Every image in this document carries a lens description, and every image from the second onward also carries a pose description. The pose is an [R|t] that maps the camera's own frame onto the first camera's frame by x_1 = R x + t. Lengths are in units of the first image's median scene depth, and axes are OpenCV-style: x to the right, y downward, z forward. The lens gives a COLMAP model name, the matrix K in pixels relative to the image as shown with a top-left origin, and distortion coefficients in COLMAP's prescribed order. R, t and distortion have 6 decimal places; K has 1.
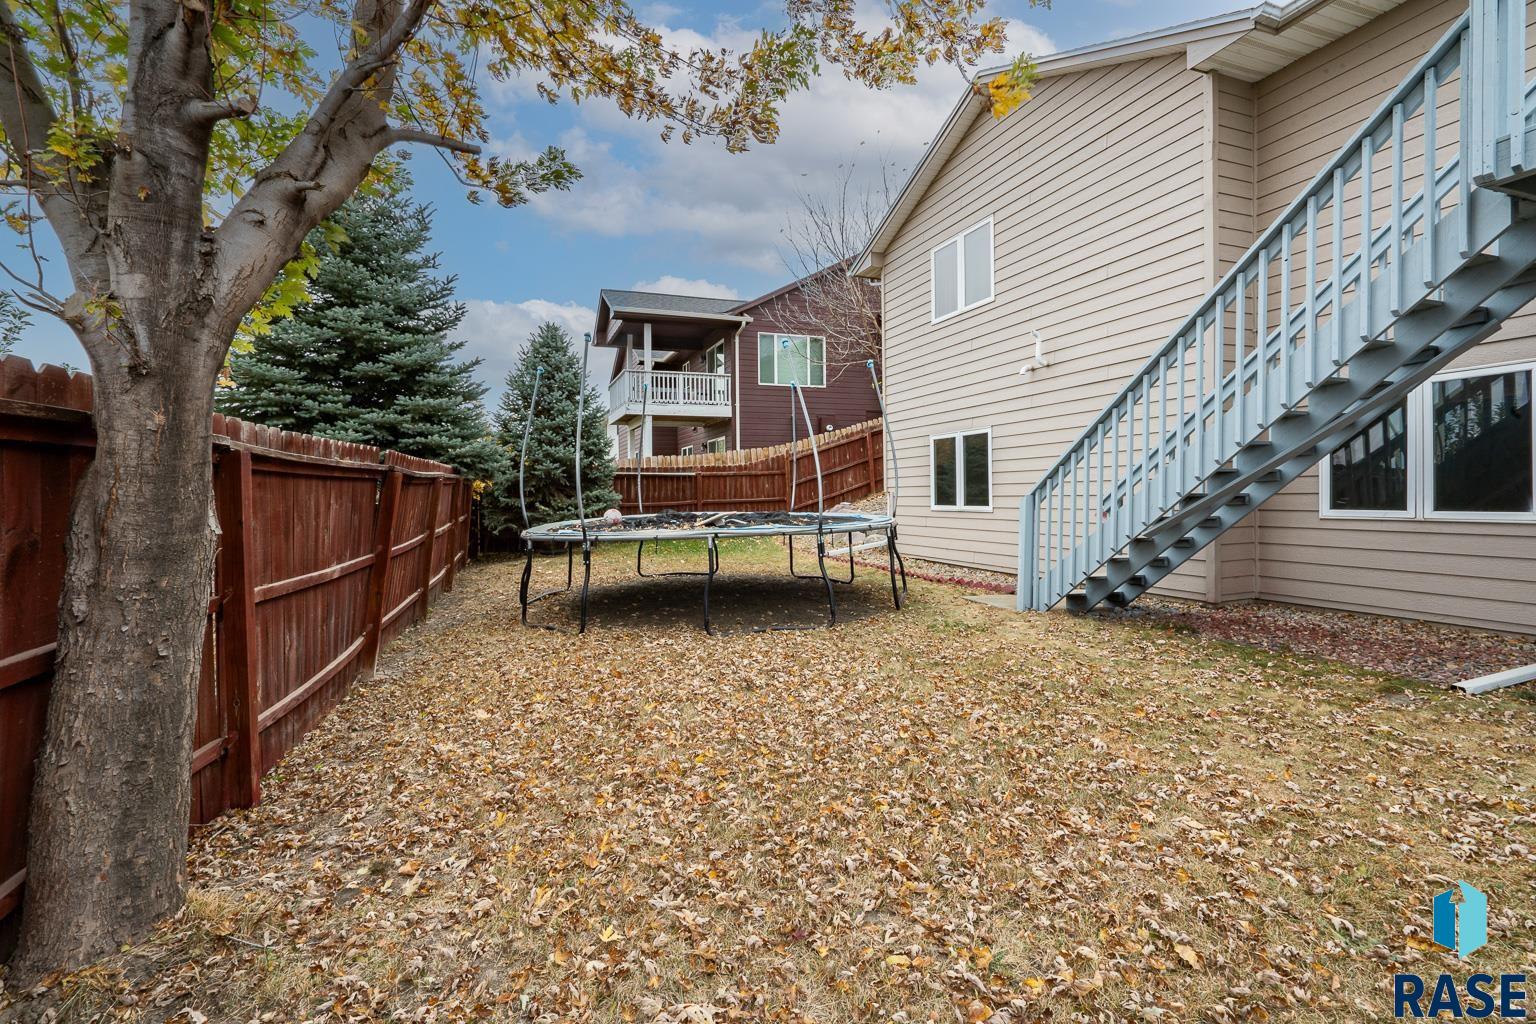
lens RADIAL K [[711.7, 0, 768.0], [0, 711.7, 512.0], [0, 0, 1]] dist [-0.000133, 0.000010]
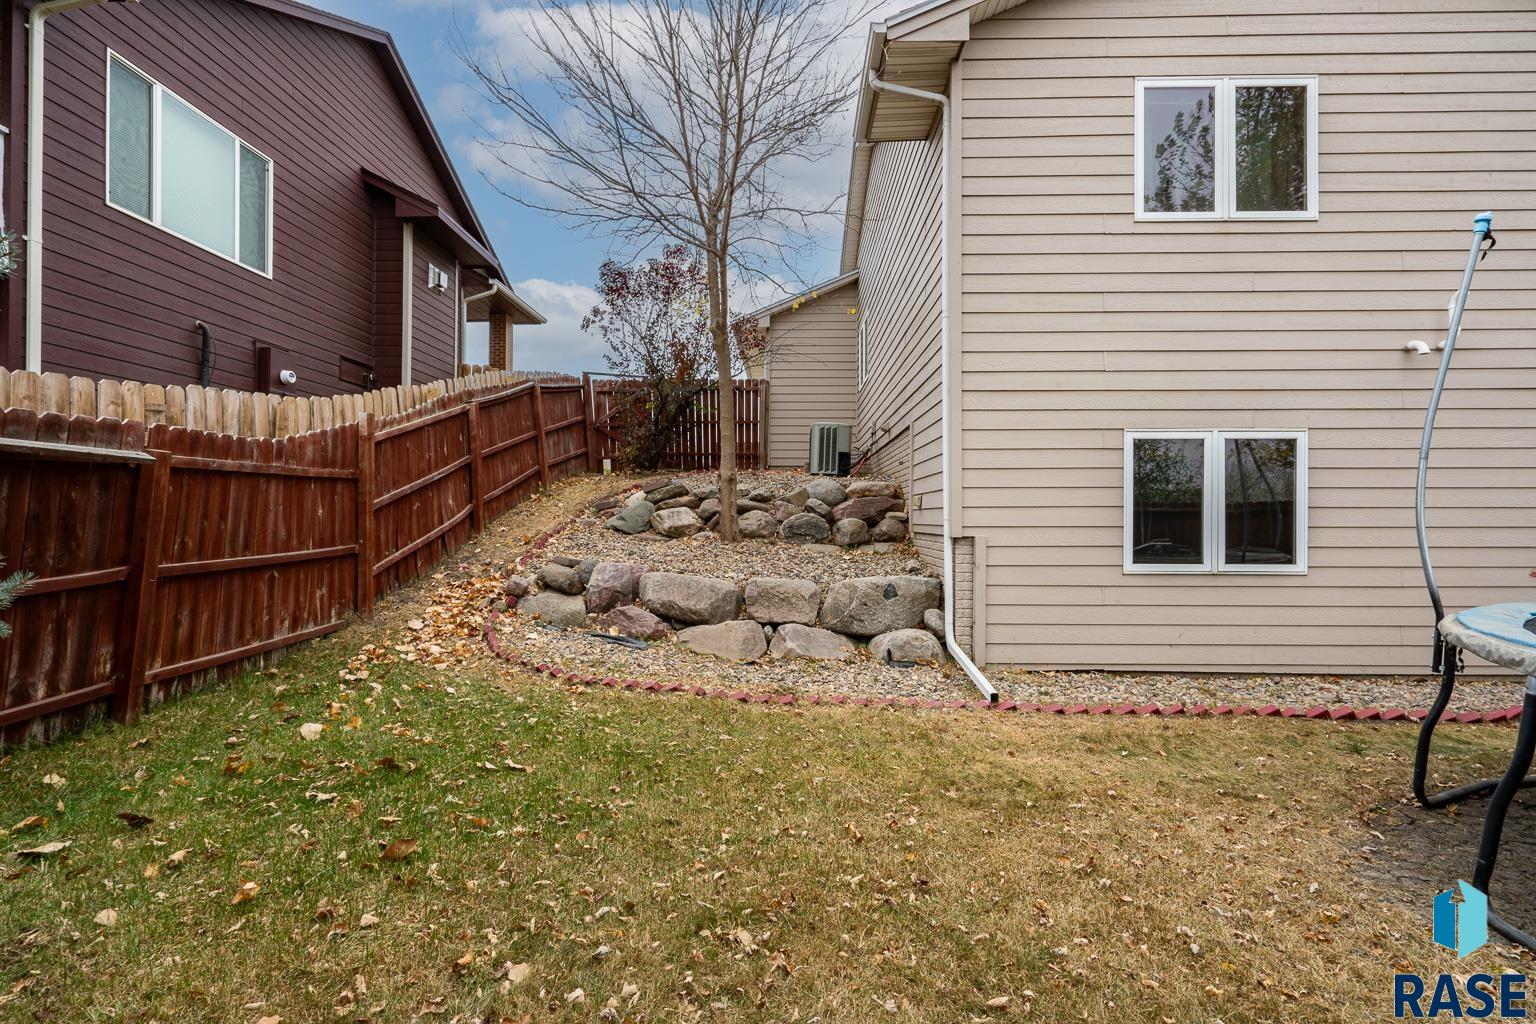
lens RADIAL K [[678.4, 0, 768.0], [0, 678.4, 512.0], [0, 0, 1]] dist [0.000296, 0.000017]
pose [[0.381964, 0.016676, 0.924027, -0.328598], [0.015096, 0.999591, -0.024280, -0.039478], [-0.924054, 0.023223, 0.381556, 1.051844]]
